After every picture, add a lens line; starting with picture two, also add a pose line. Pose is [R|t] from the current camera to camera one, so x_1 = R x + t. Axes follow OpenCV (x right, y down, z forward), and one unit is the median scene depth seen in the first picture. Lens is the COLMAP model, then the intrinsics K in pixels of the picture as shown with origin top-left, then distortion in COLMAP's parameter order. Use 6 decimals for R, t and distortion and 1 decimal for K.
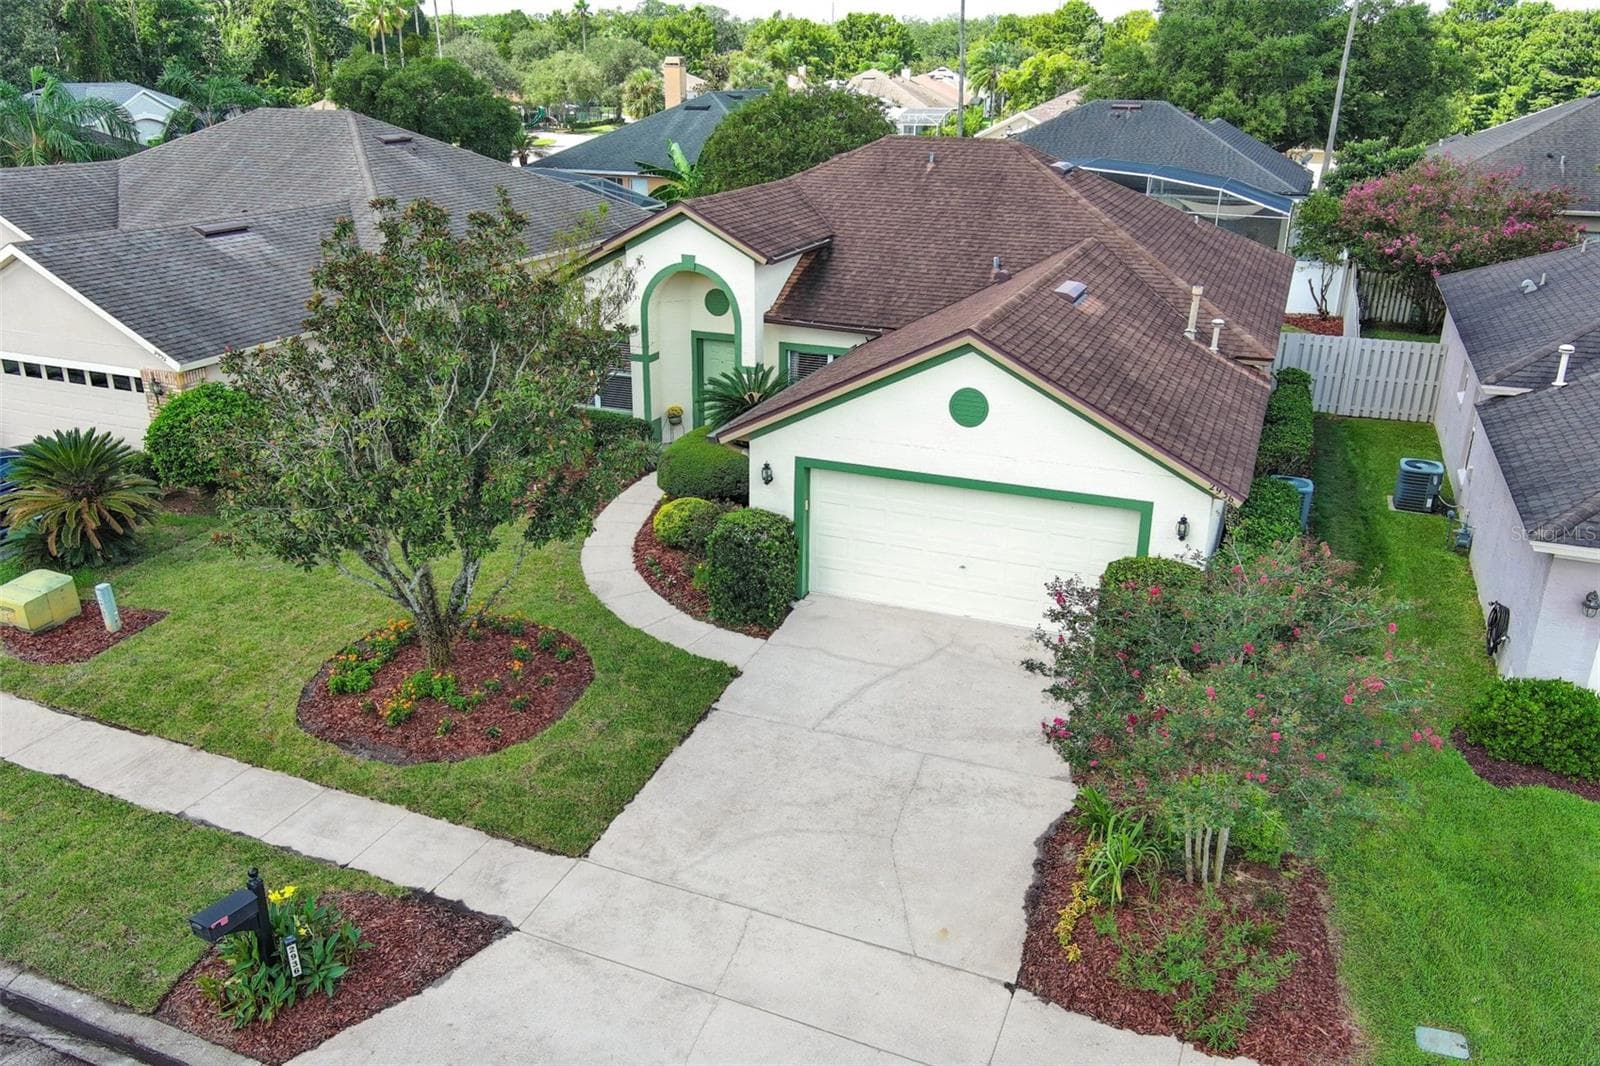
lens RADIAL K [[1224.9, 0, 791.6], [0, 1224.9, 549.1], [0, 0, 1]] dist [-0.001092, 0.015017]
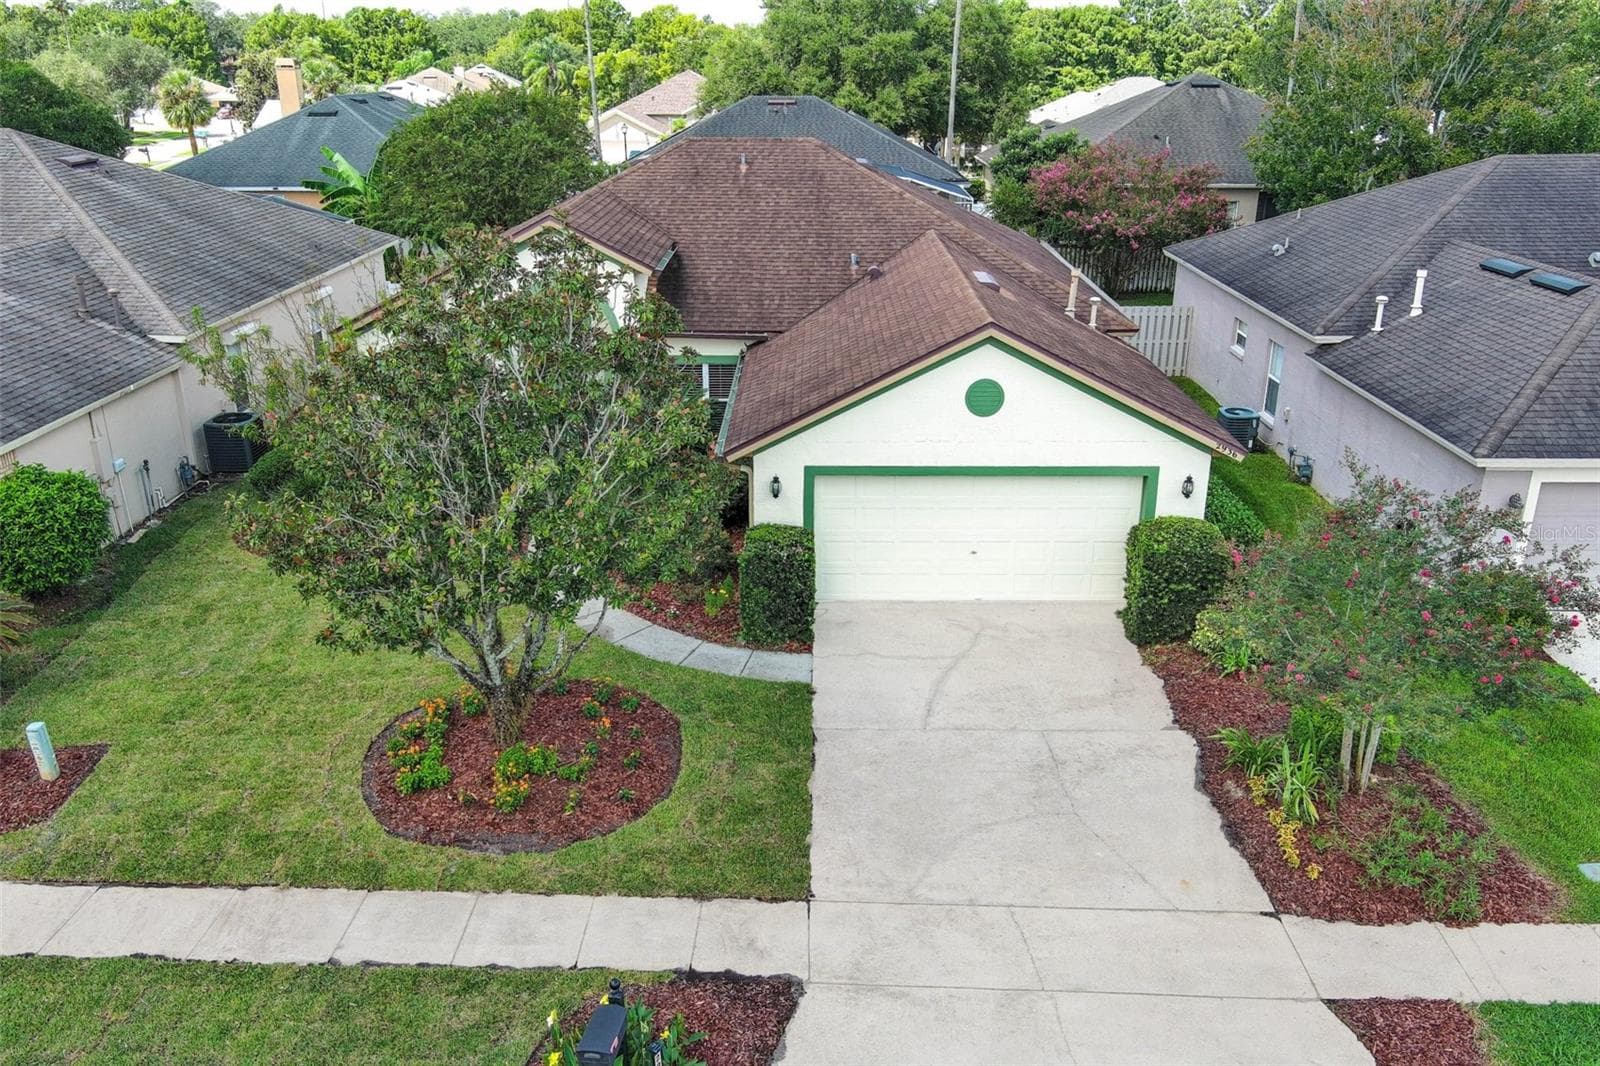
lens RADIAL K [[1252.3, 0, 779.3], [0, 1252.3, 555.1], [0, 0, 1]] dist [0.003719, 0.004844]
pose [[0.934426, -0.142116, 0.326575, -0.349747], [0.142194, 0.989553, 0.023766, -0.030781], [-0.326541, 0.024229, 0.944872, 0.052527]]
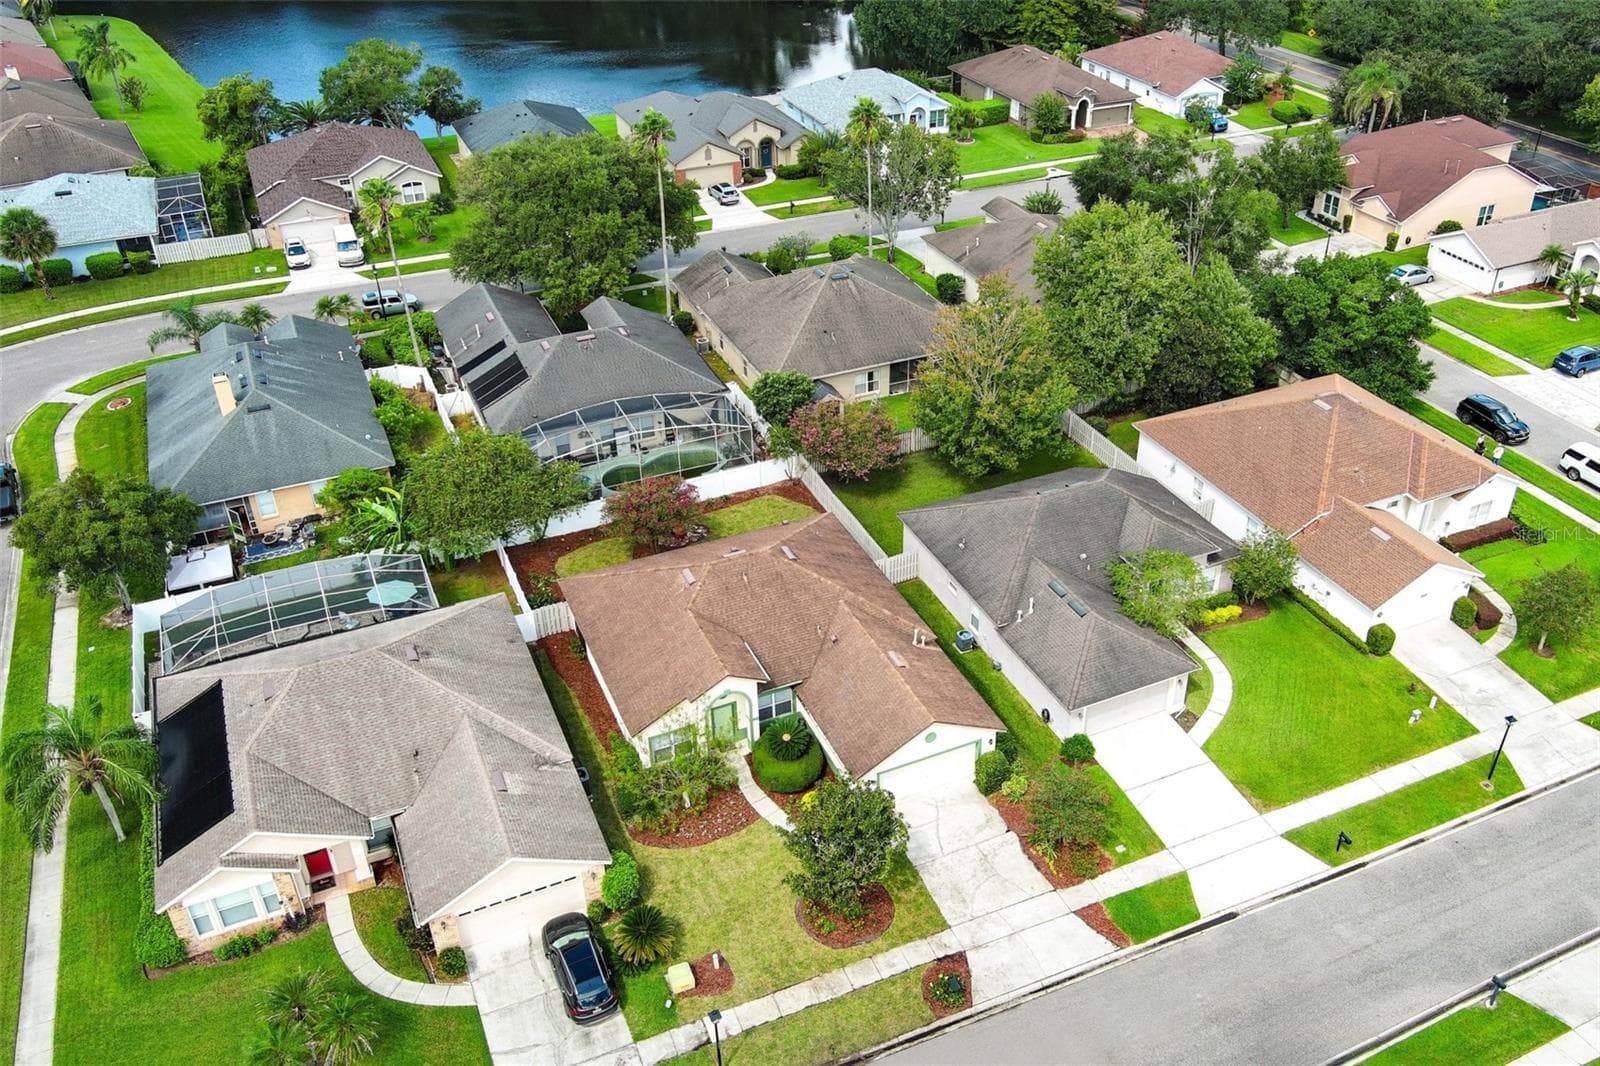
lens RADIAL K [[1303.2, 0, 828.9], [0, 1303.2, 515.0], [0, 0, 1]] dist [0.003545, 0.002115]
pose [[0.686955, -0.403073, 0.604669, -1.657781], [0.282525, 0.914753, 0.288803, -1.525135], [-0.669531, -0.027560, 0.742273, -1.167517]]
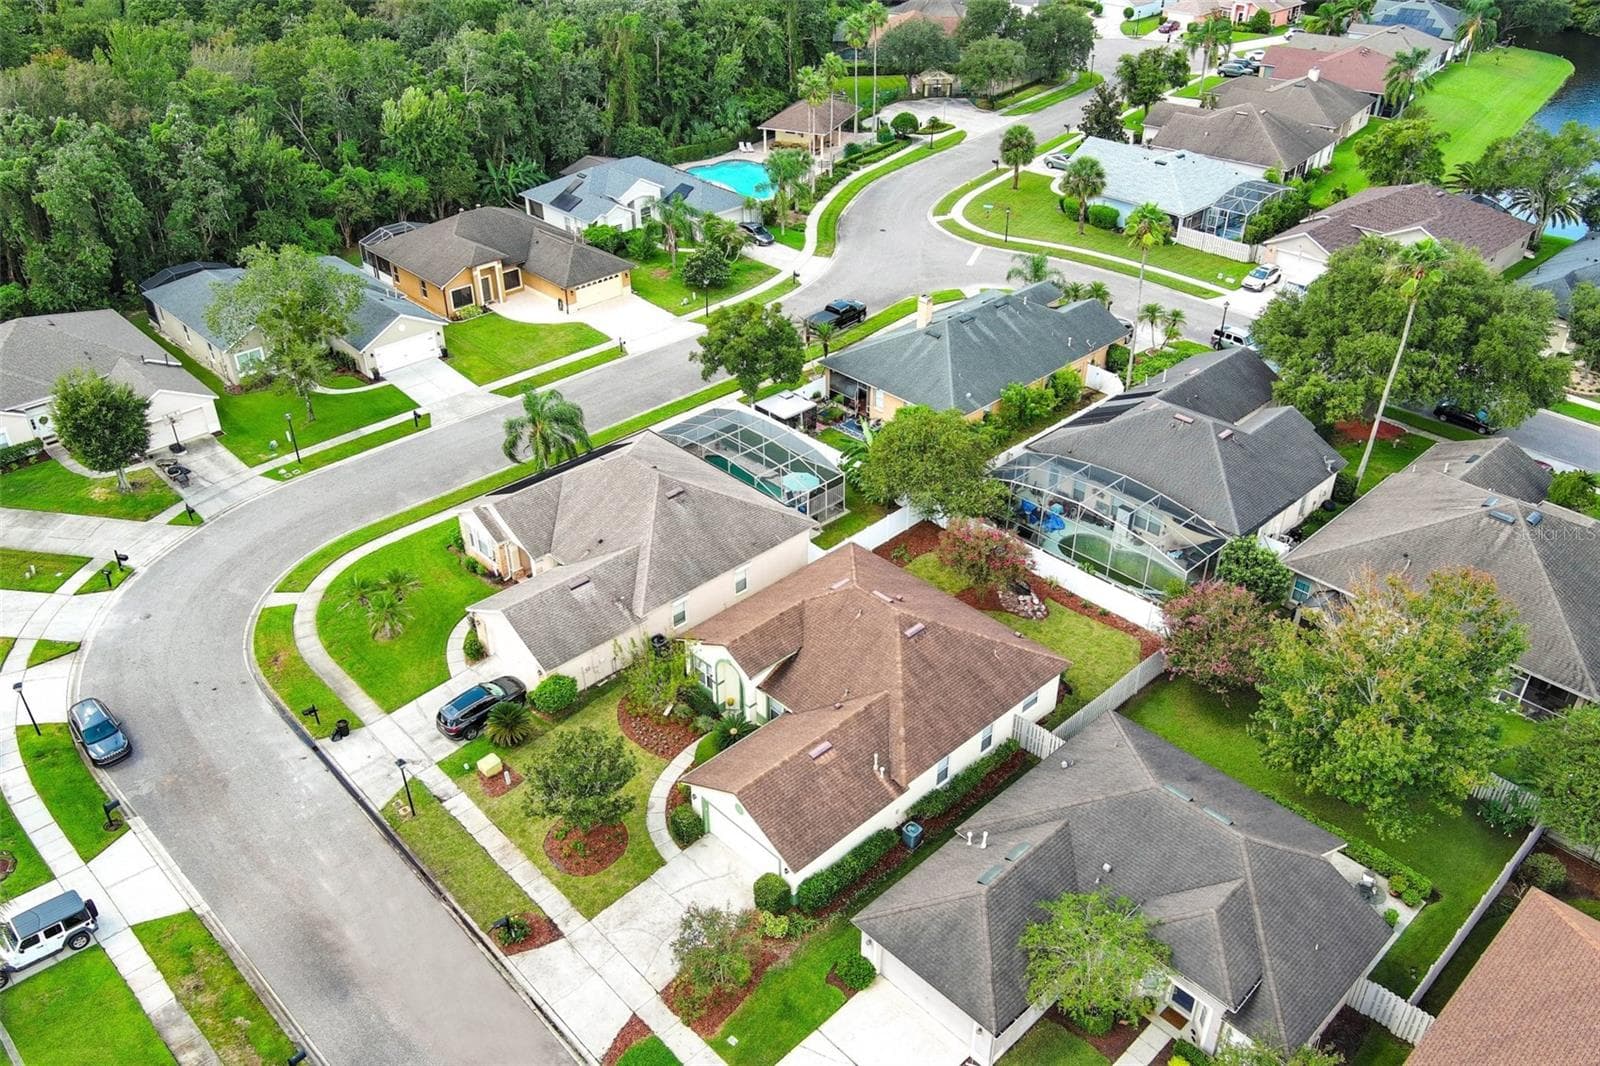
lens RADIAL K [[1224.9, 0, 791.6], [0, 1224.9, 549.1], [0, 0, 1]] dist [-0.001092, 0.015017]
pose [[0.912347, 0.213337, -0.349444, 1.100986], [-0.138676, 0.964085, 0.226514, -1.342159], [0.385217, -0.158200, 0.909165, -1.516203]]
